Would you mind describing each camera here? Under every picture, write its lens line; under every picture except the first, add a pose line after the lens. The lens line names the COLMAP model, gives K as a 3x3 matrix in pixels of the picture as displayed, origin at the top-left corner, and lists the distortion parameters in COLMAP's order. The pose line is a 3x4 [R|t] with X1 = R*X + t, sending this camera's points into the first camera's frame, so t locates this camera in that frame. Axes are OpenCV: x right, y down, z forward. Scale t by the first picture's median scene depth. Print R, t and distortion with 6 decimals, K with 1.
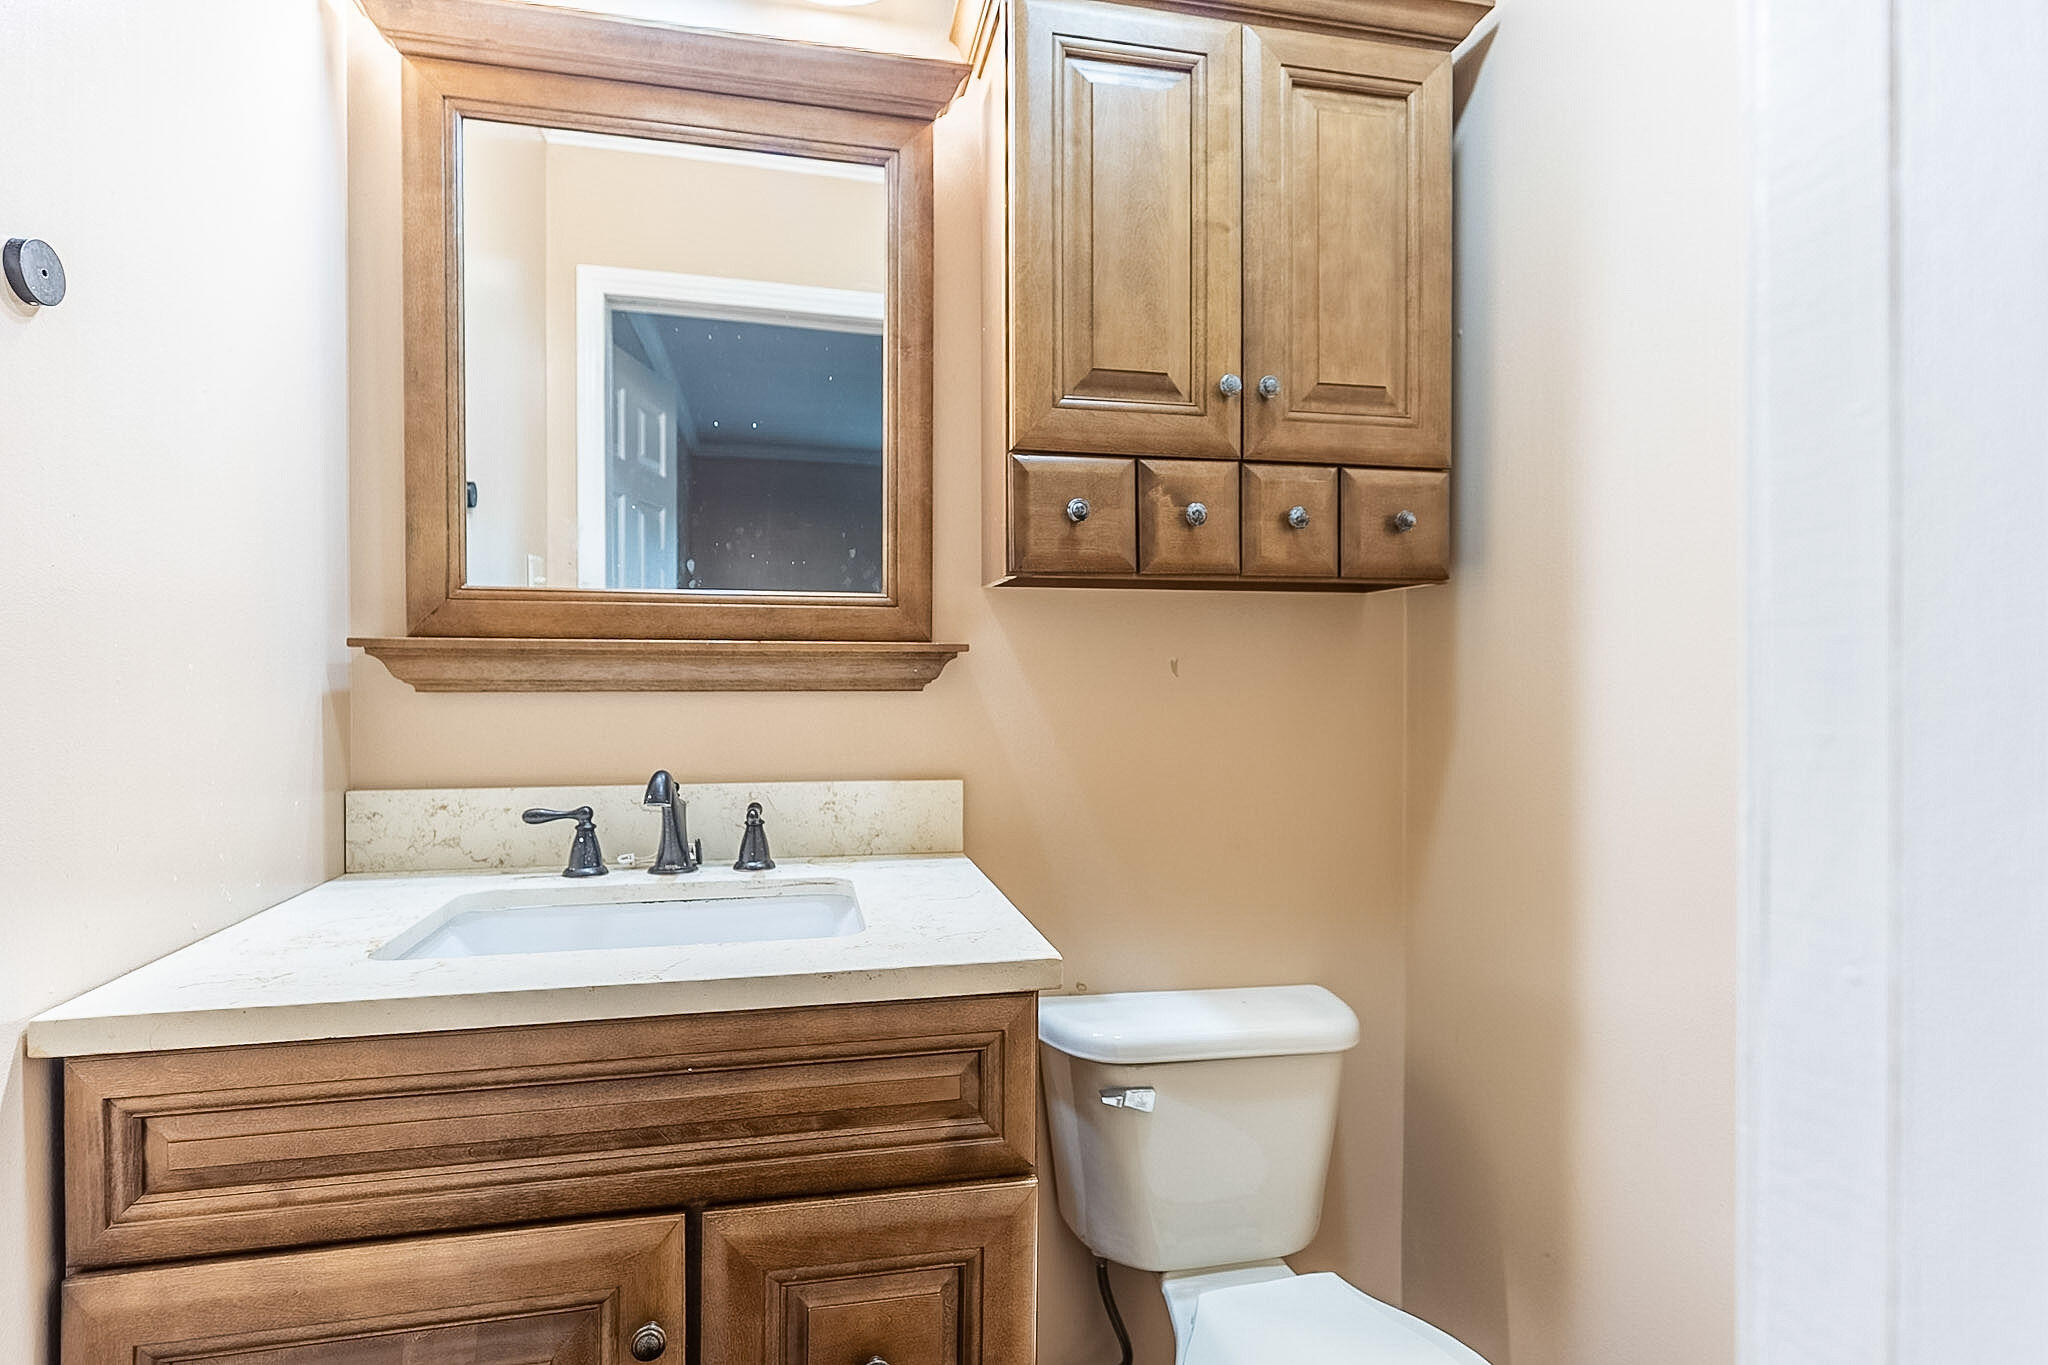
lens RADIAL K [[1019.6, 0, 1025.0], [0, 1019.6, 679.1], [0, 0, 1]] dist [-0.000041, 0.000255]
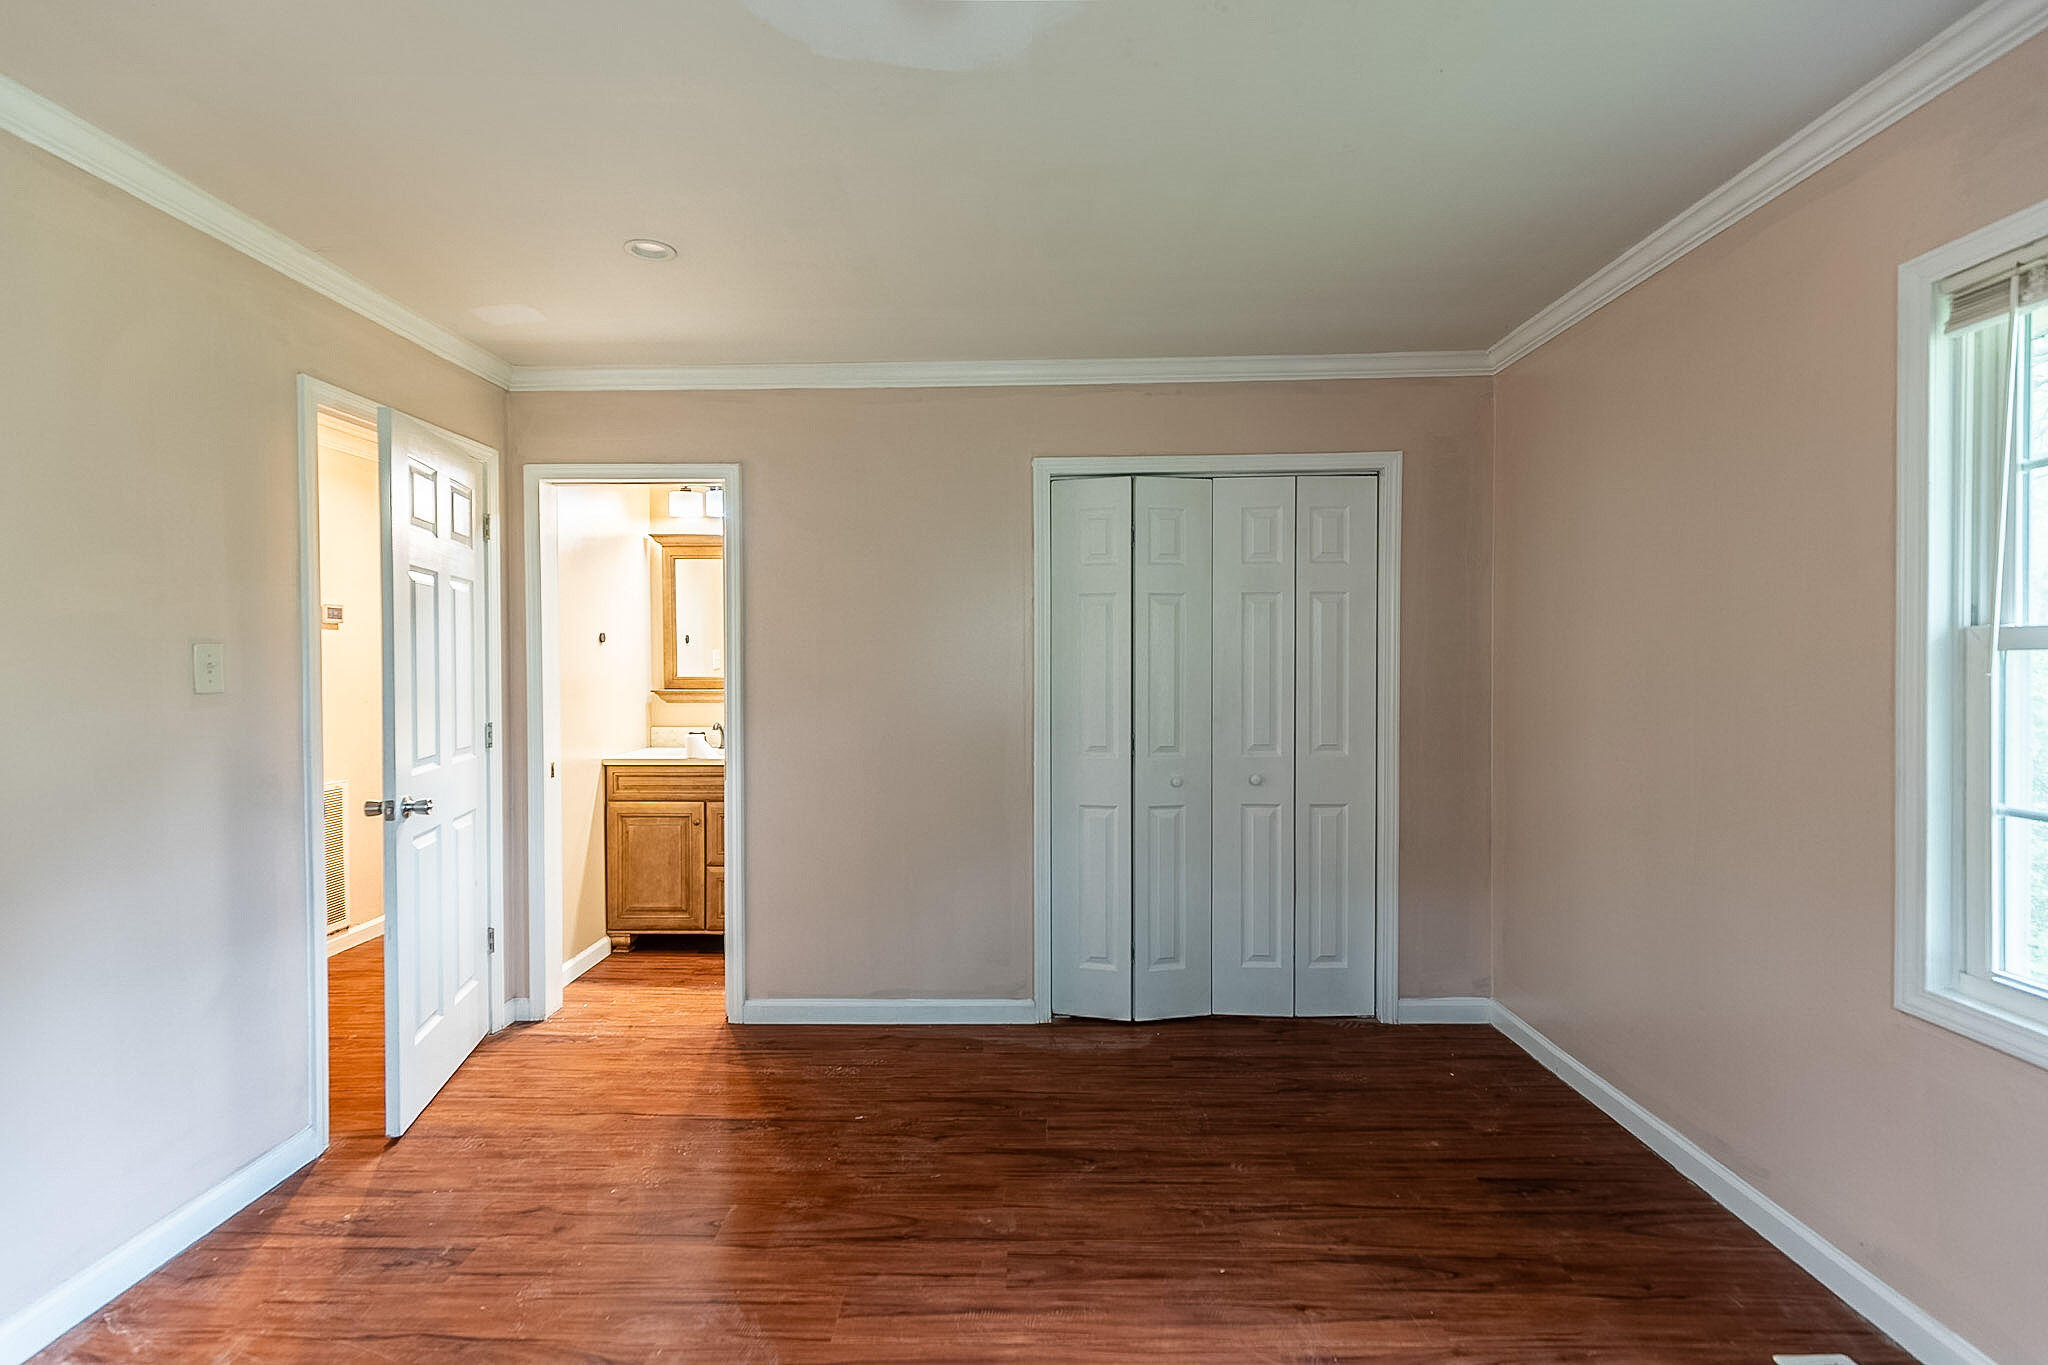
lens RADIAL K [[945.5, 0, 1019.1], [0, 945.5, 682.9], [0, 0, 1]] dist [0.008301, 0.000059]
pose [[0.970565, -0.003177, -0.240820, 2.493612], [0.005574, 0.999941, 0.009275, -0.141521], [0.240776, -0.010344, 0.970526, -3.450943]]
